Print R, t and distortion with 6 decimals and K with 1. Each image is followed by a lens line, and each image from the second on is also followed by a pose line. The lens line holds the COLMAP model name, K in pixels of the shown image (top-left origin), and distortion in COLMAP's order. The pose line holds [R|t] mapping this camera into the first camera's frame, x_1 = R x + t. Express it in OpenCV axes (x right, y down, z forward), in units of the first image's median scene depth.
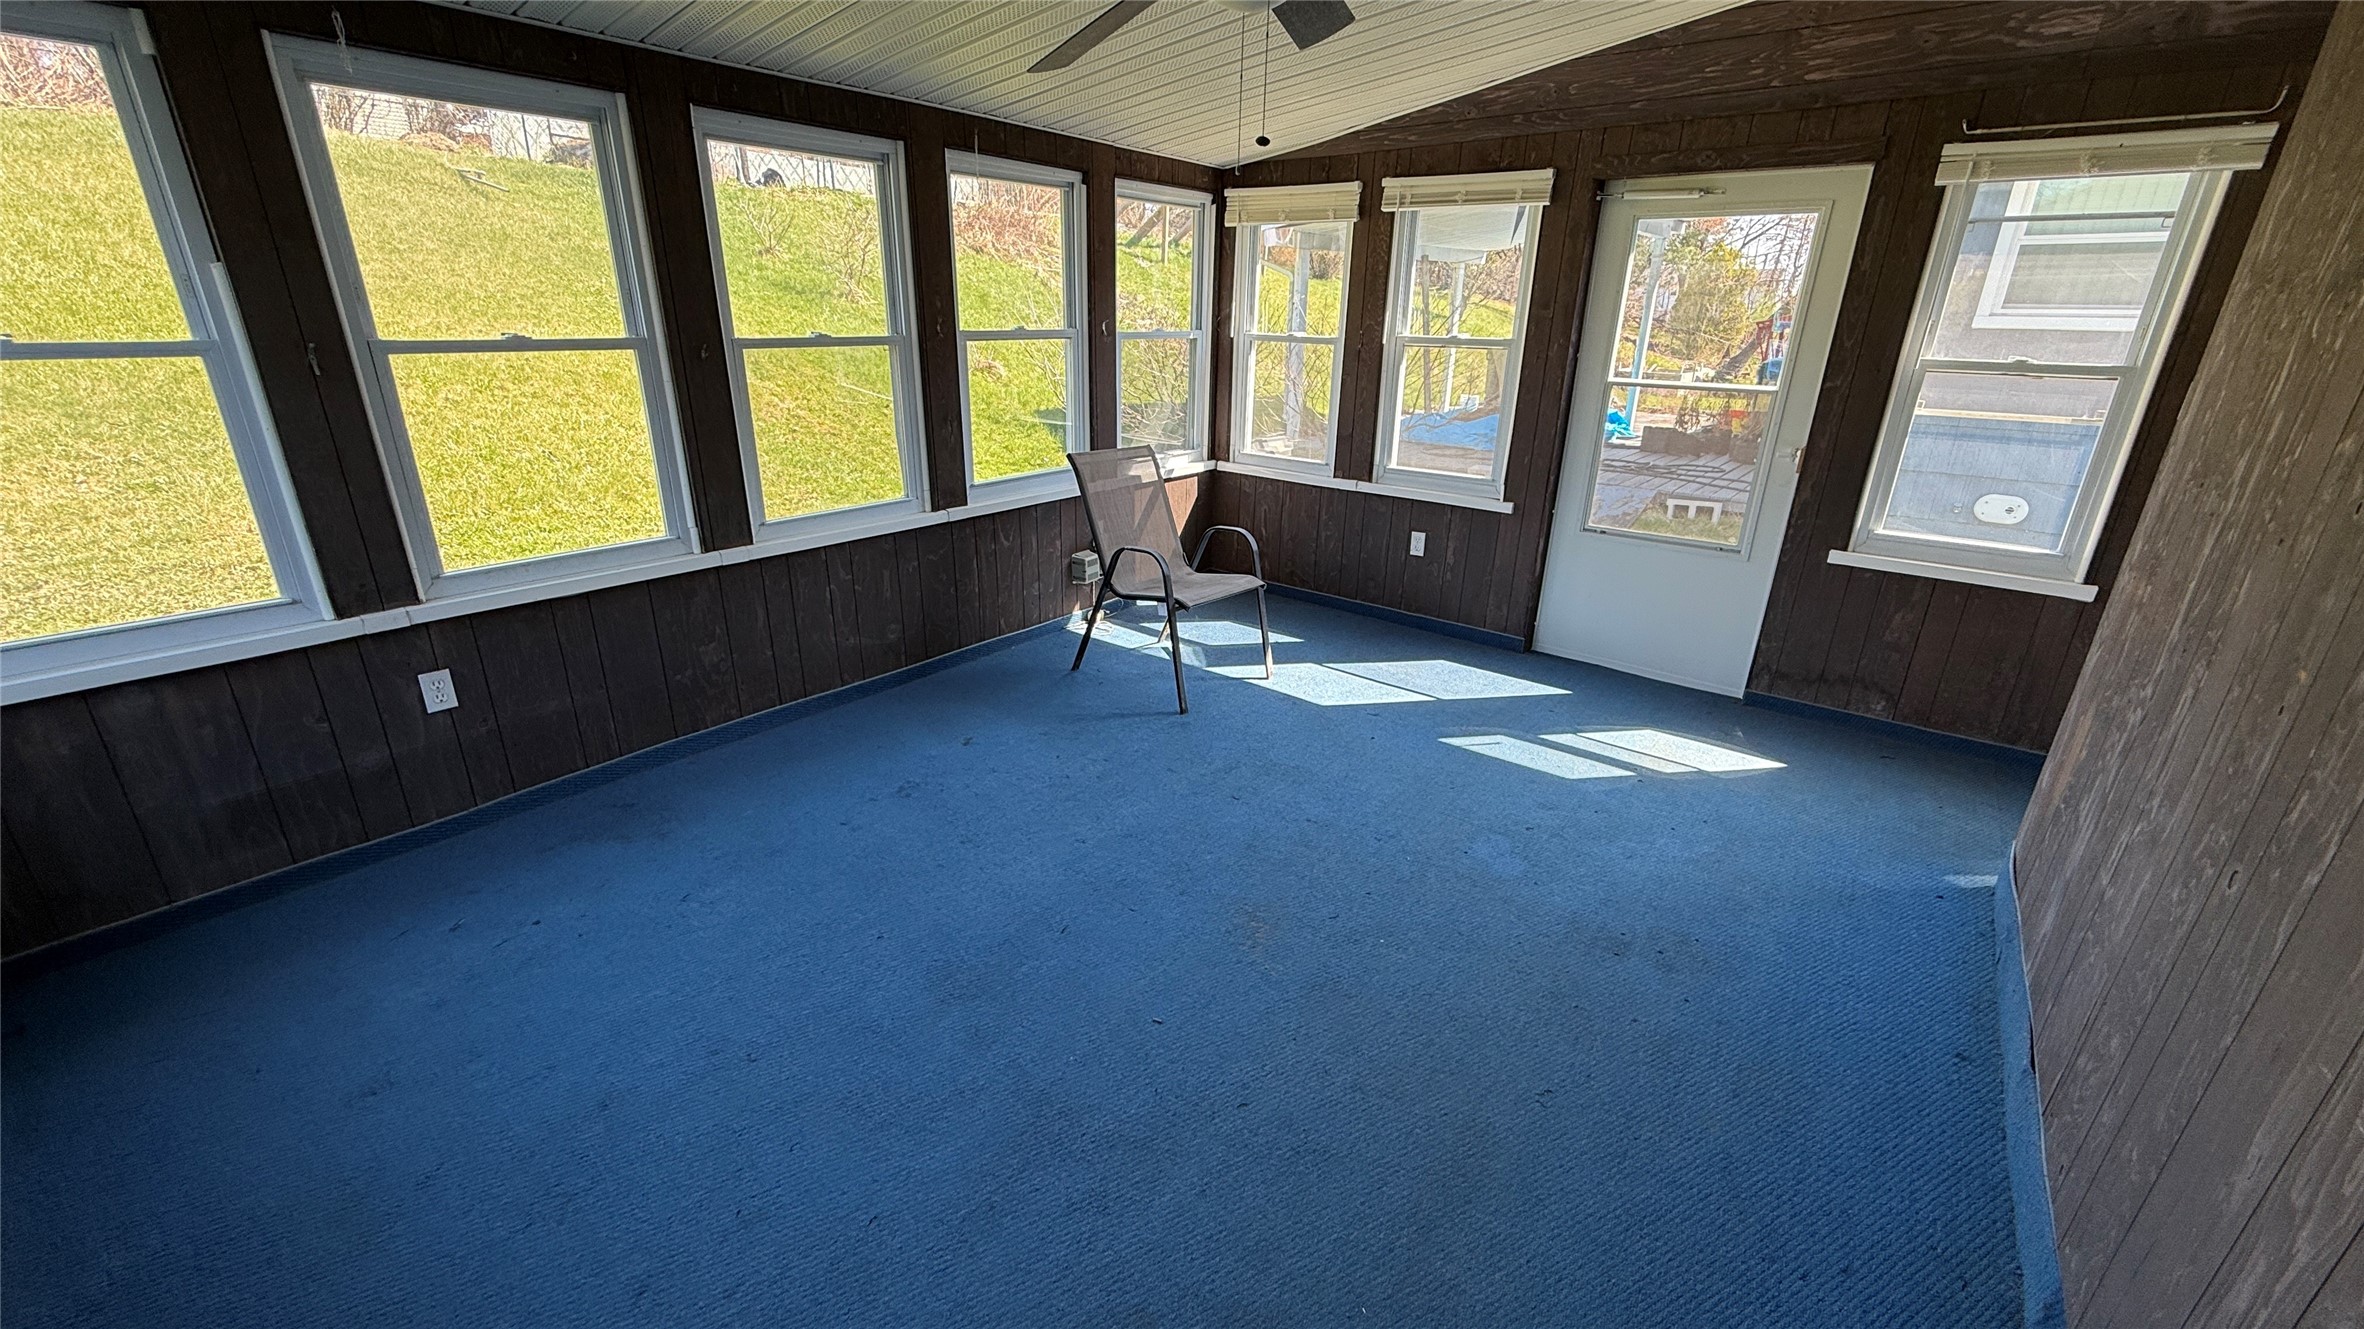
lens RADIAL K [[940.8, 0, 1164.1], [0, 940.8, 666.4], [0, 0, 1]] dist [-0.004644, 0.000101]
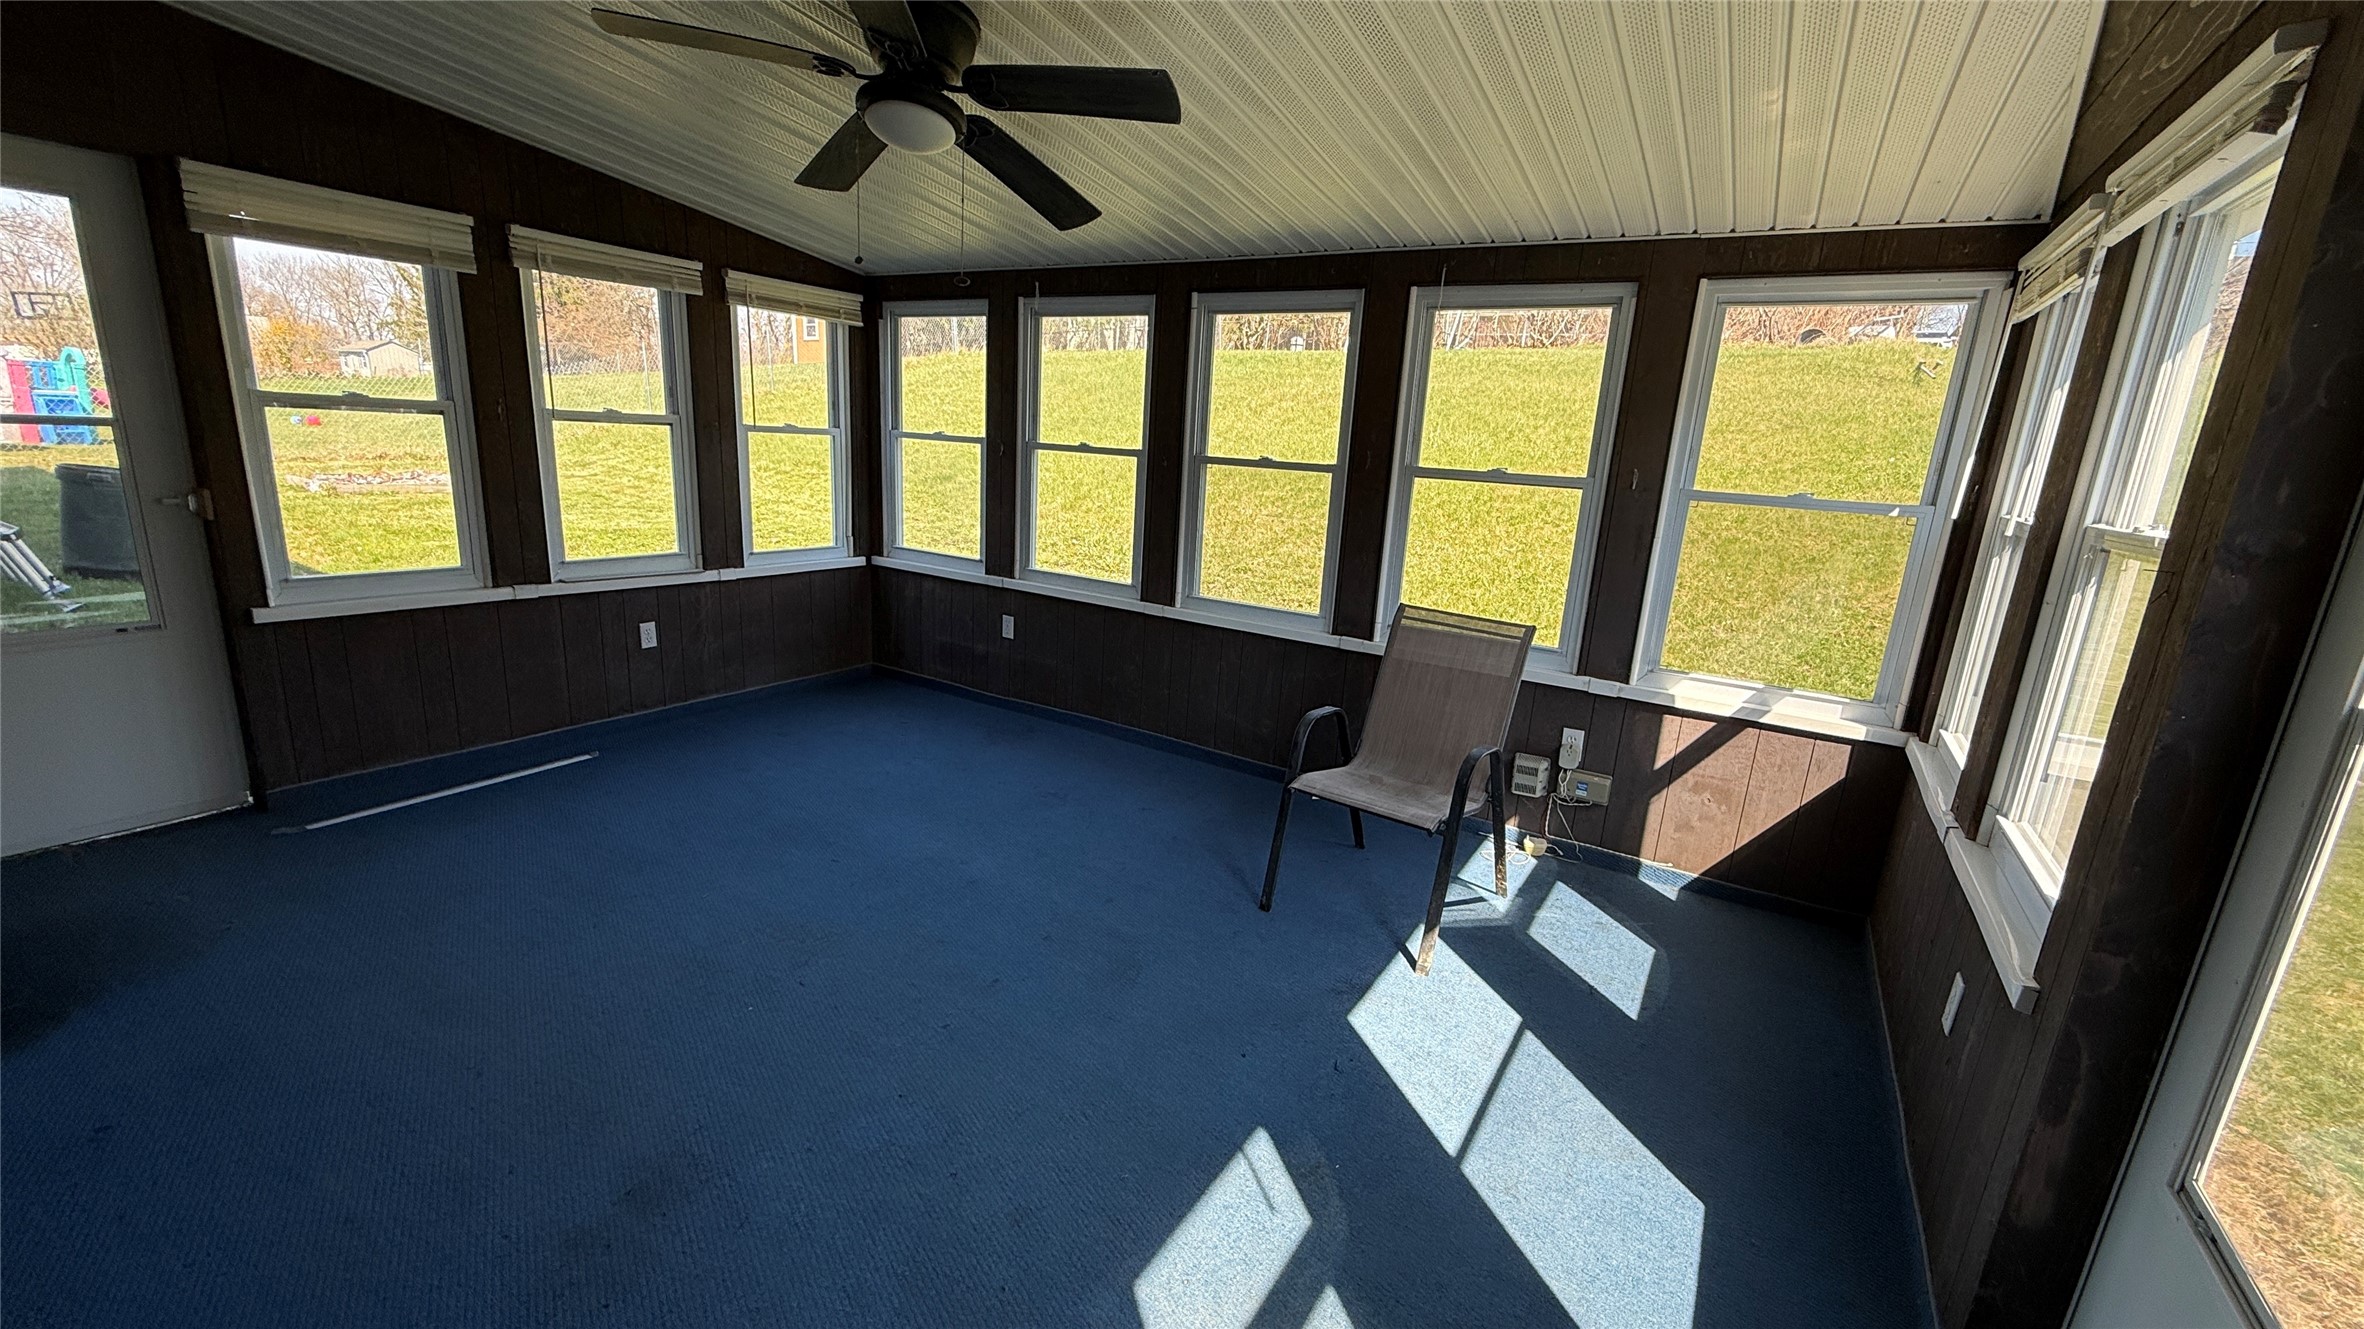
lens RADIAL K [[940.8, 0, 1166.3], [0, 940.8, 657.6], [0, 0, 1]] dist [-0.004644, 0.000101]
pose [[0.117779, 0.234005, -0.965075, 0.799615], [-0.398145, 0.901435, 0.169984, -0.272758], [0.909730, 0.364219, 0.199338, 0.726150]]
